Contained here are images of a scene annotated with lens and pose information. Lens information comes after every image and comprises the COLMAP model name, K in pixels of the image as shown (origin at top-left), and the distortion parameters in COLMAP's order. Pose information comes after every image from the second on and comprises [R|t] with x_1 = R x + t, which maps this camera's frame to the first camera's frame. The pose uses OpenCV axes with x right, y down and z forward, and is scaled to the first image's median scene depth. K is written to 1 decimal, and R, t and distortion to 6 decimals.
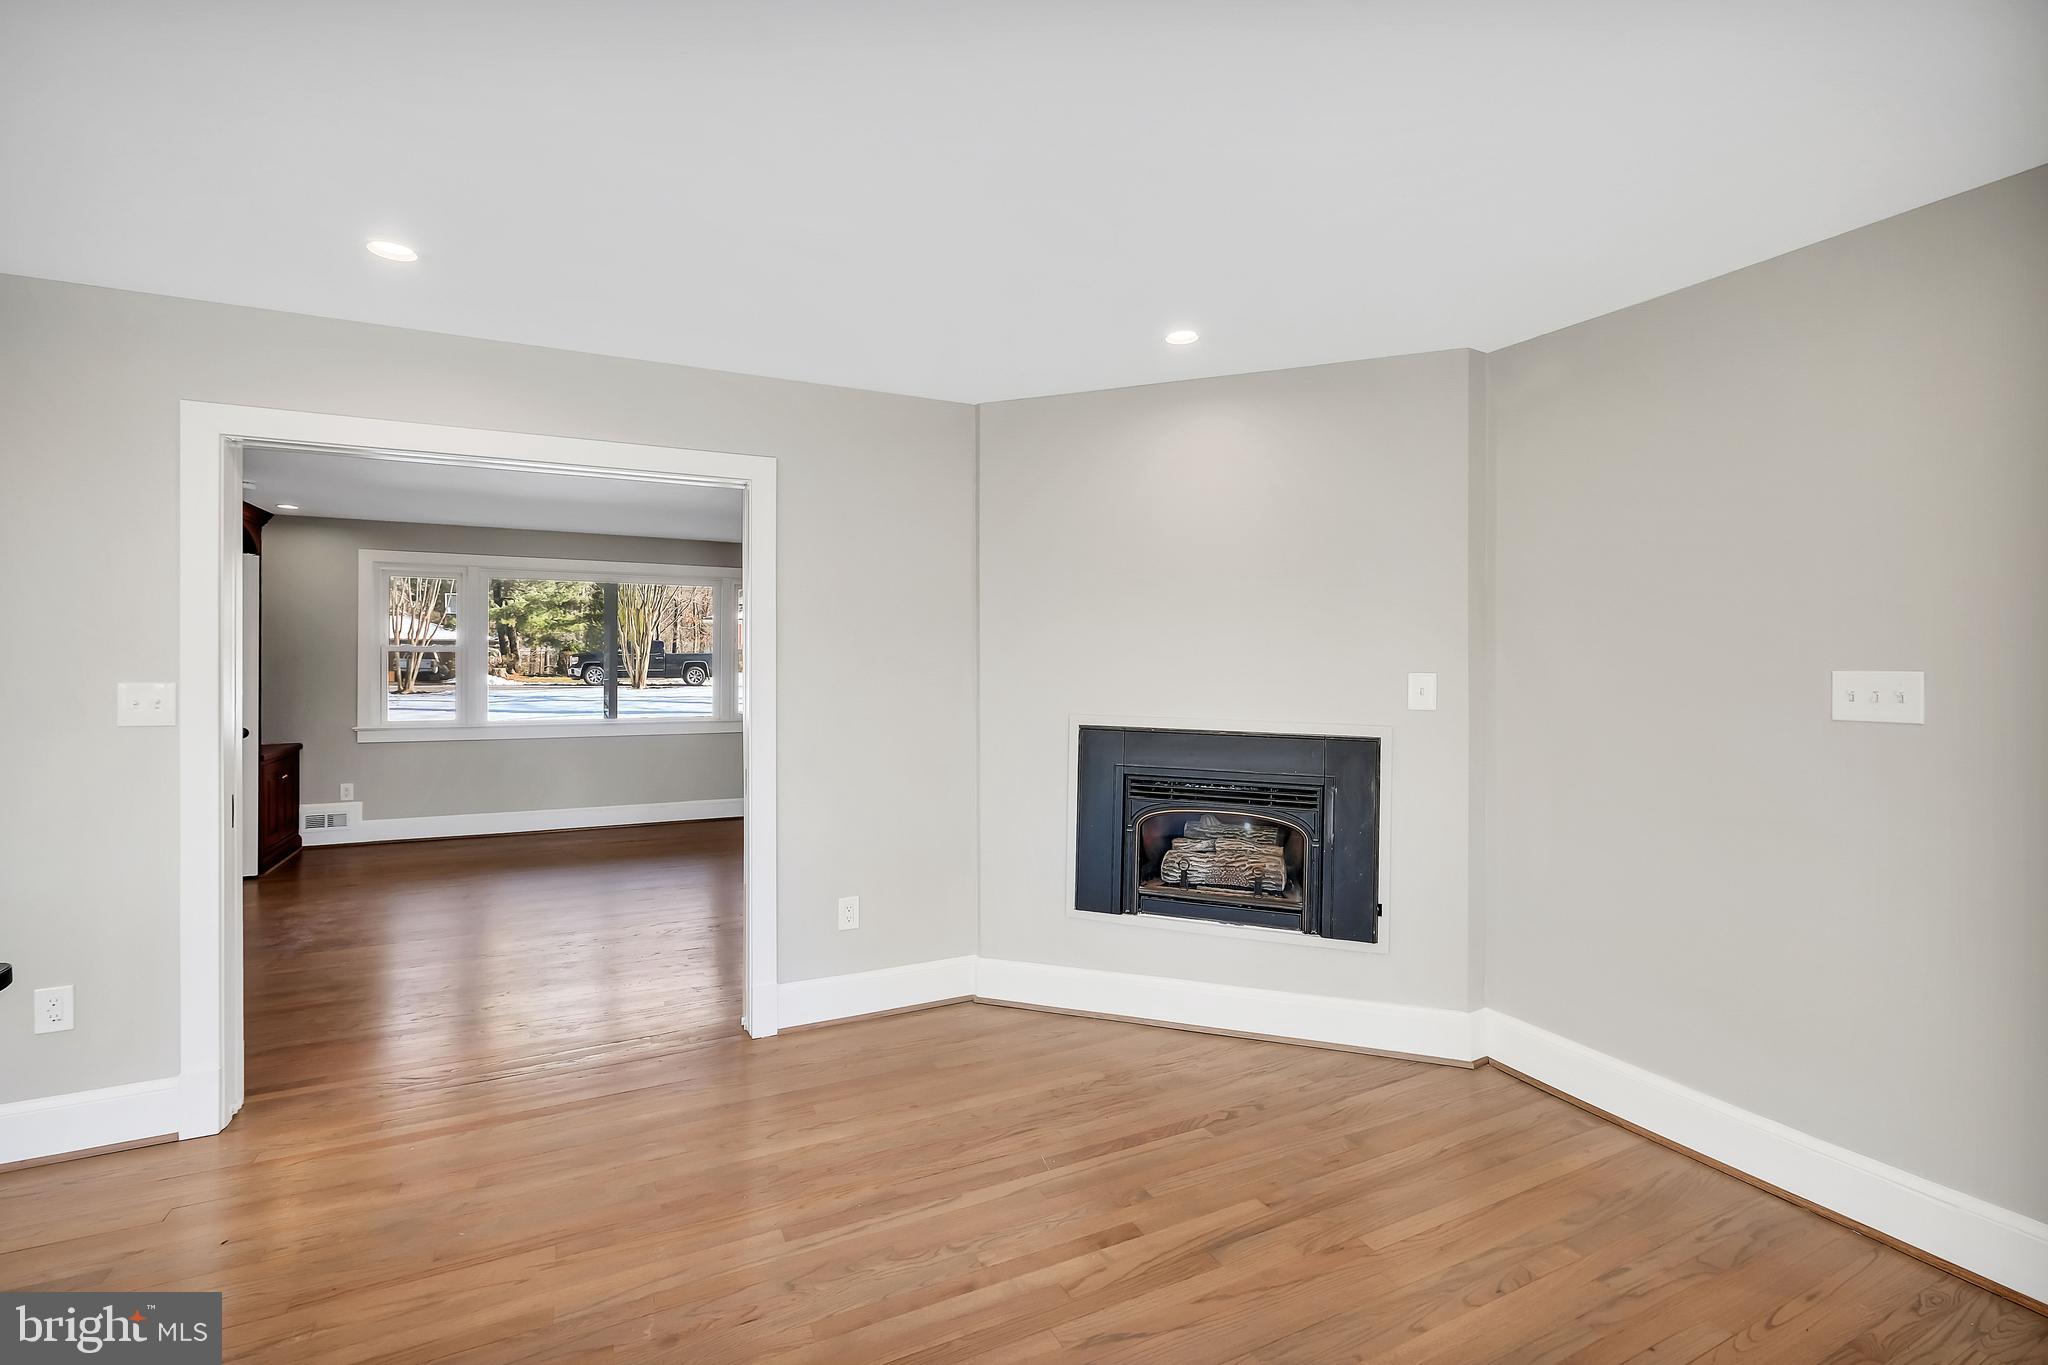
lens RADIAL K [[908.4, 0, 1029.8], [0, 908.4, 672.0], [0, 0, 1]] dist [-0.001752, -0.000685]
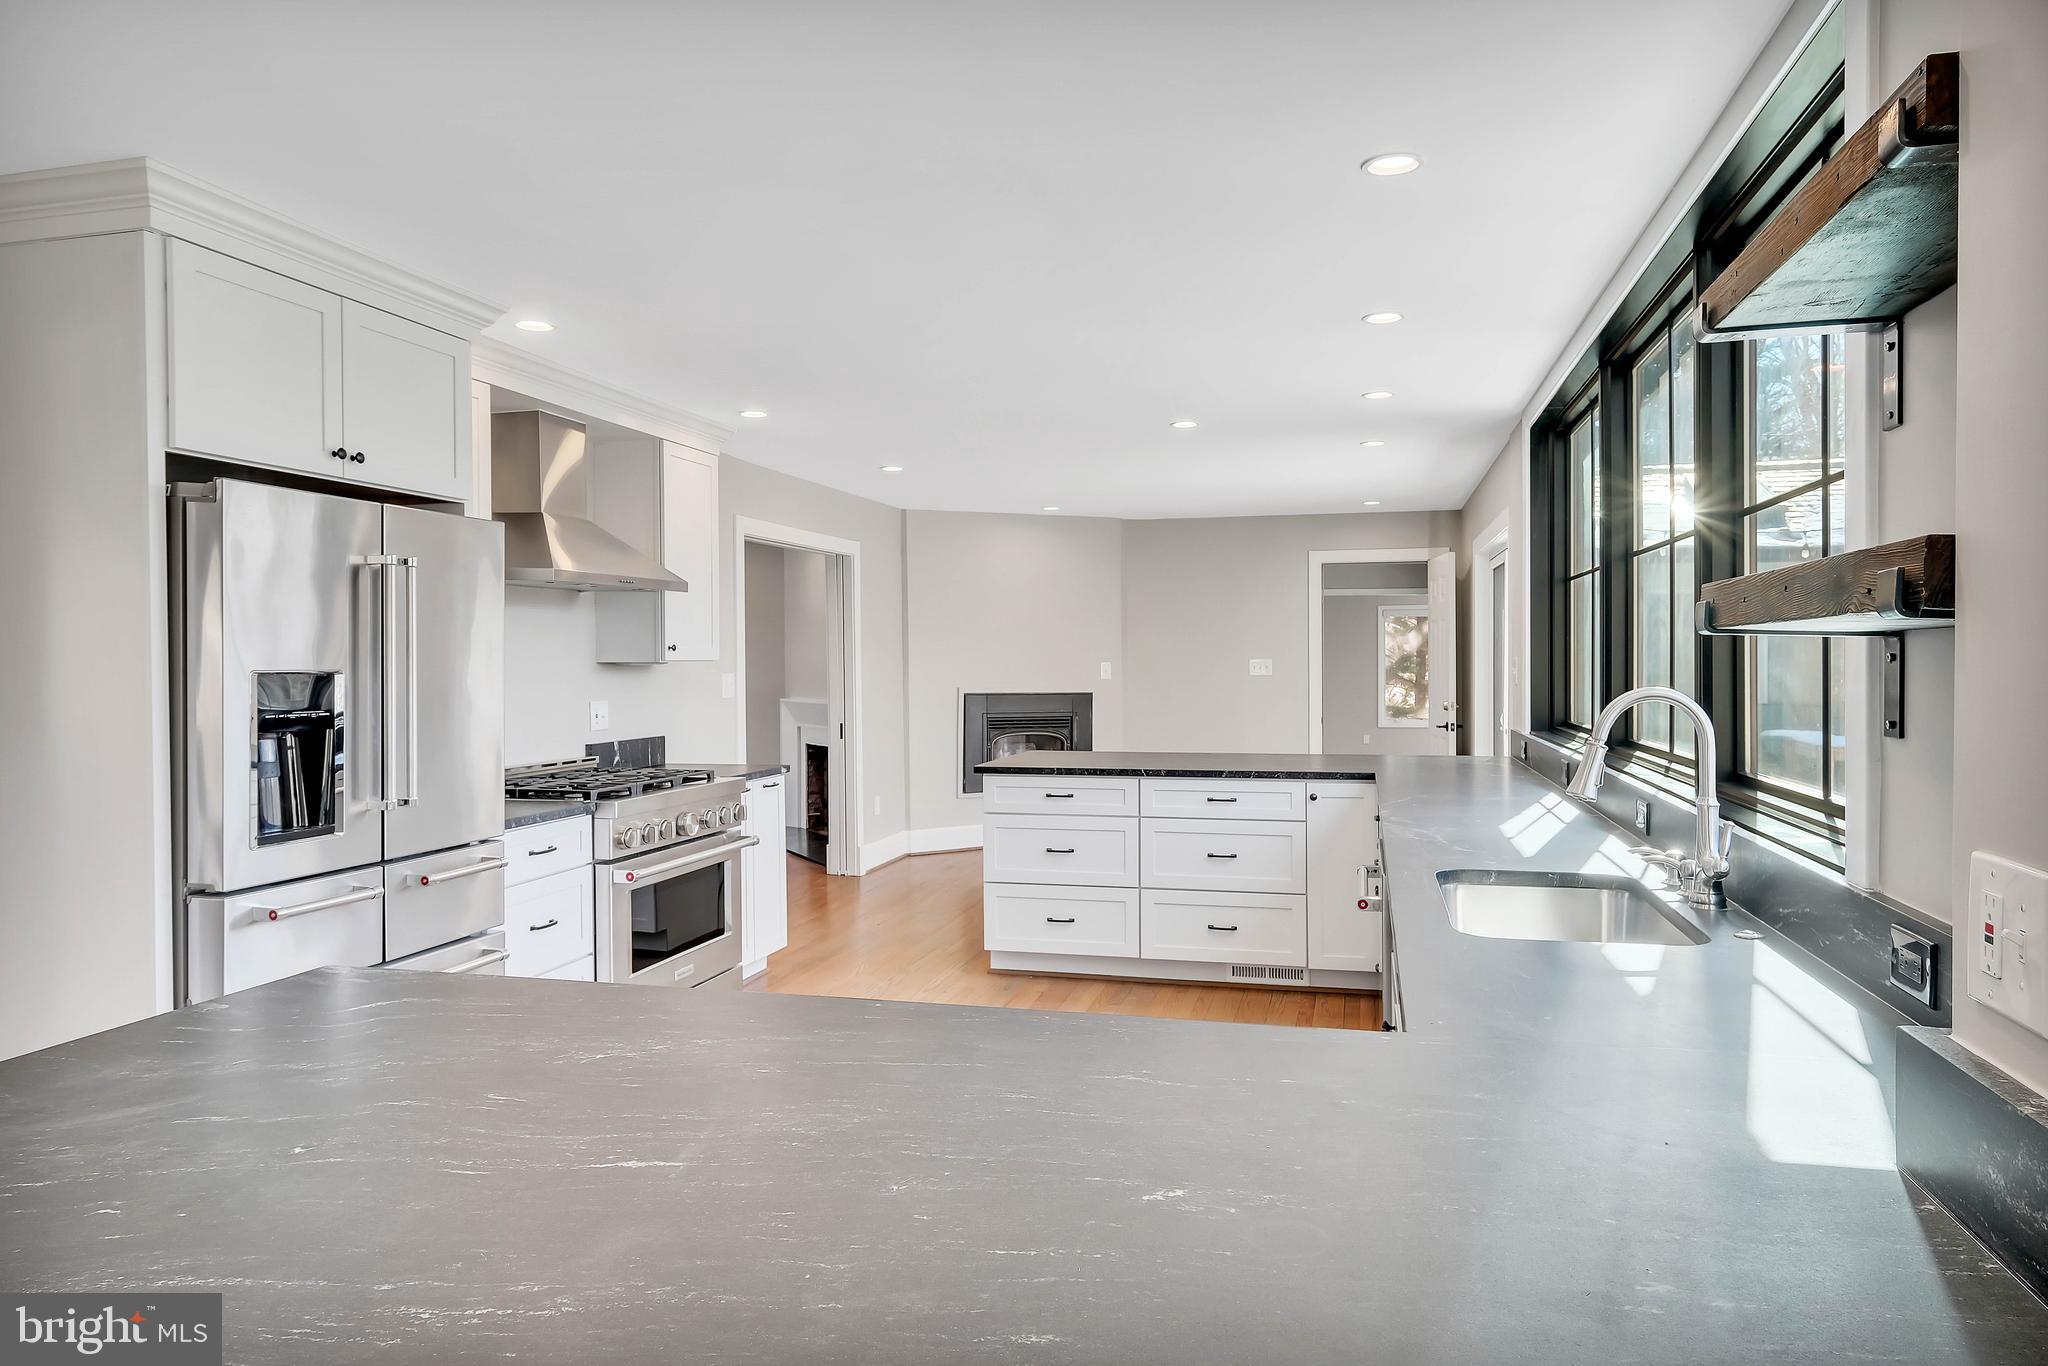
lens RADIAL K [[1299.4, 0, 1019.0], [0, 1299.4, 669.4], [0, 0, 1]] dist [-0.046061, -0.001538]
pose [[0.658188, -0.014565, 0.752713, -2.029002], [0.015812, 0.999860, 0.005520, -0.002347], [-0.752688, 0.008269, 0.658326, -0.897902]]
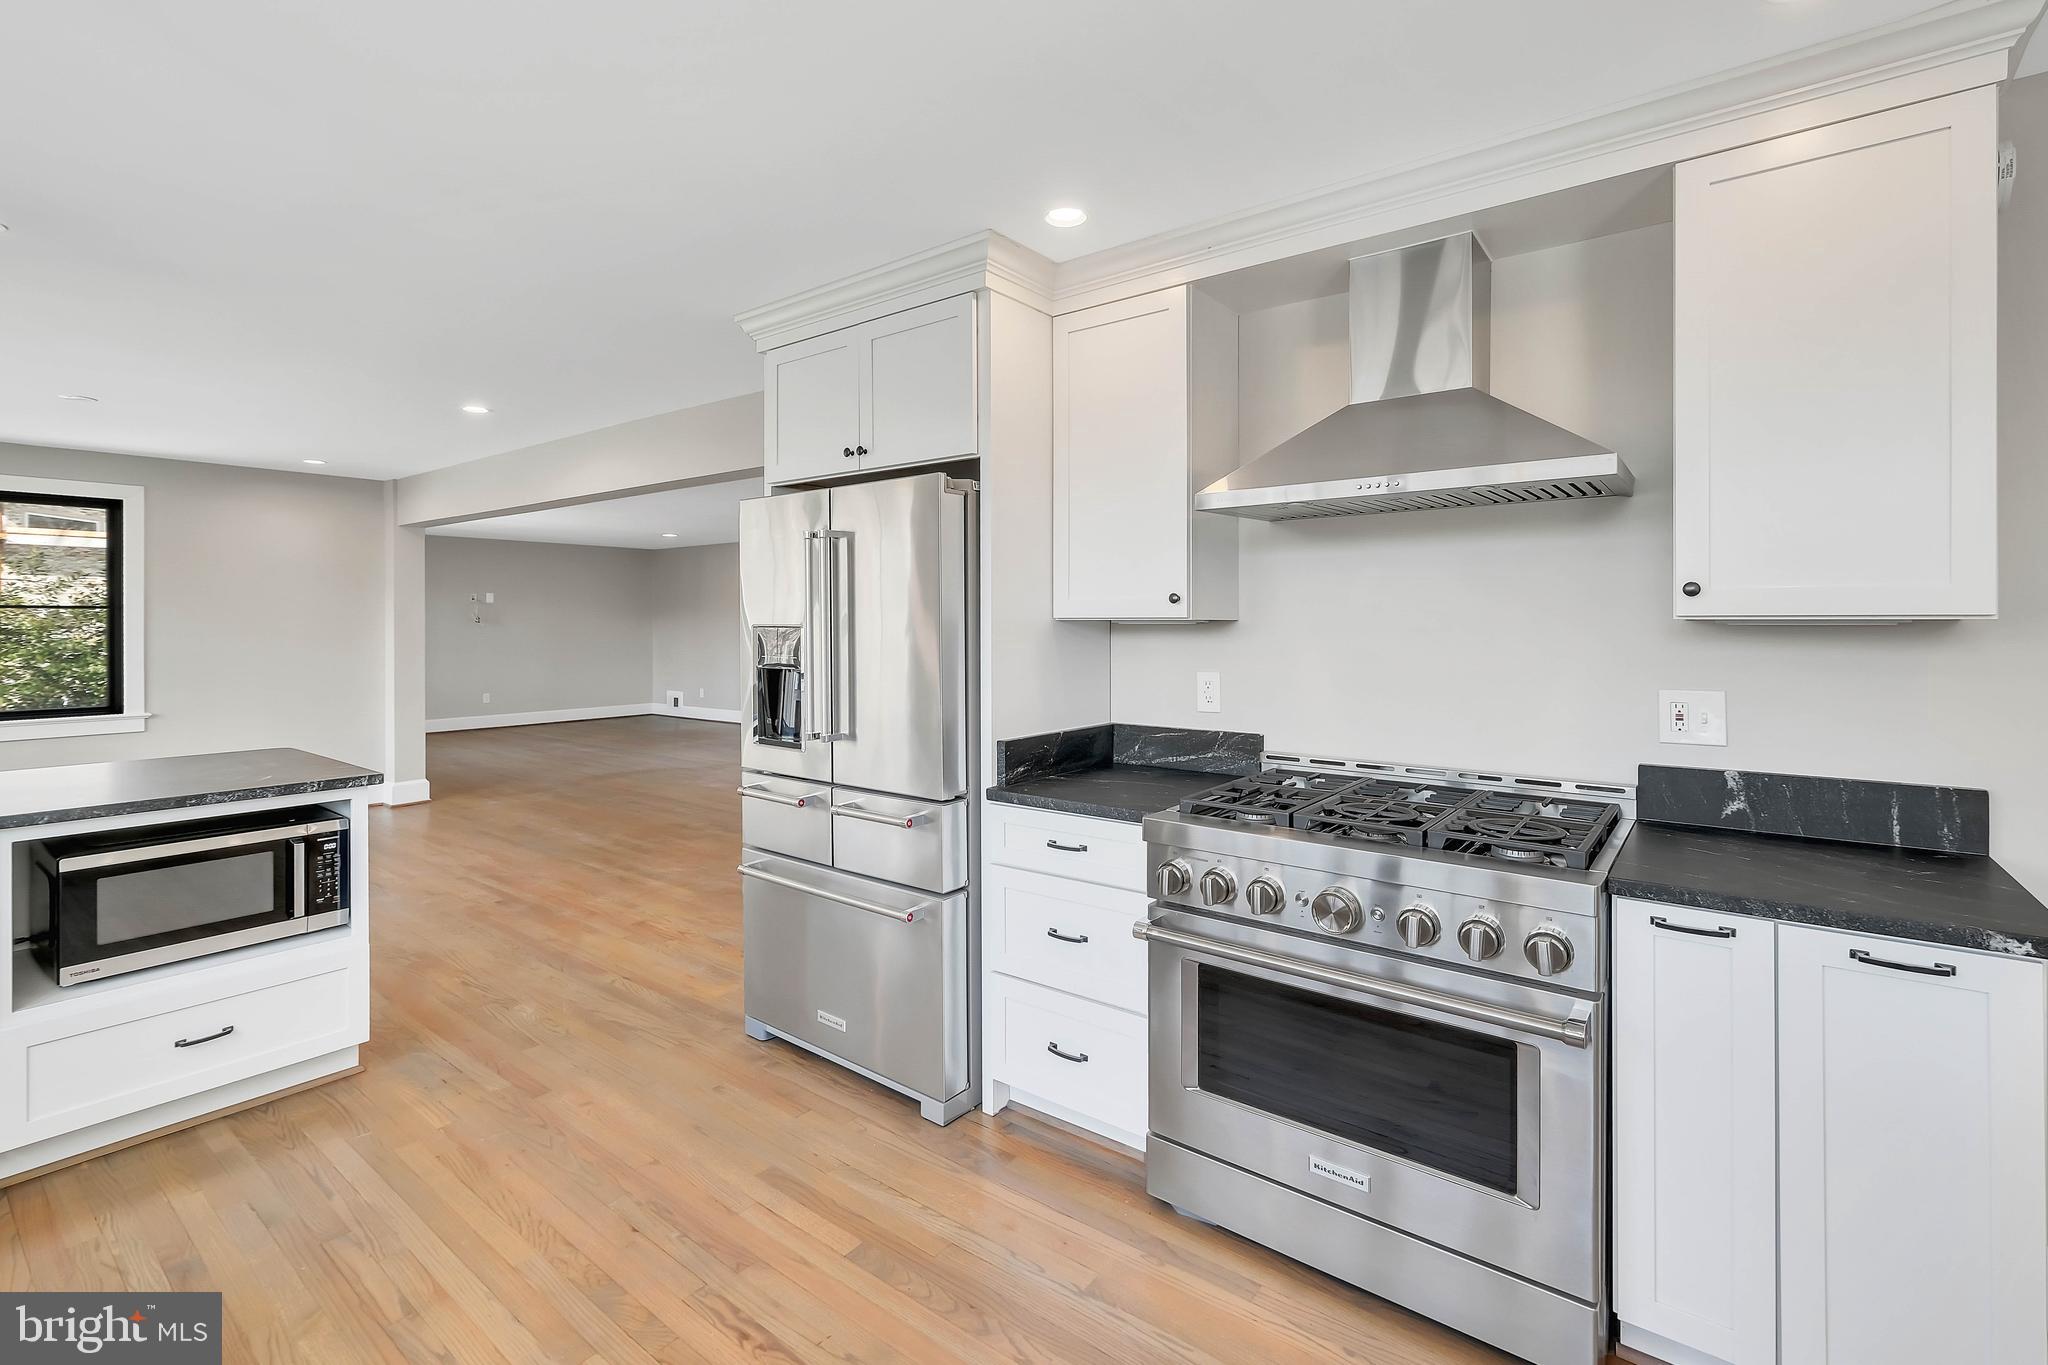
lens RADIAL K [[908.4, 0, 1005.1], [0, 908.4, 619.4], [0, 0, 1]] dist [-0.001752, -0.000685]
pose [[0.439803, -0.008917, -0.898050, -0.700270], [-0.006276, 0.999896, -0.013002, 0.000866], [0.898072, 0.011354, 0.439701, -0.056700]]
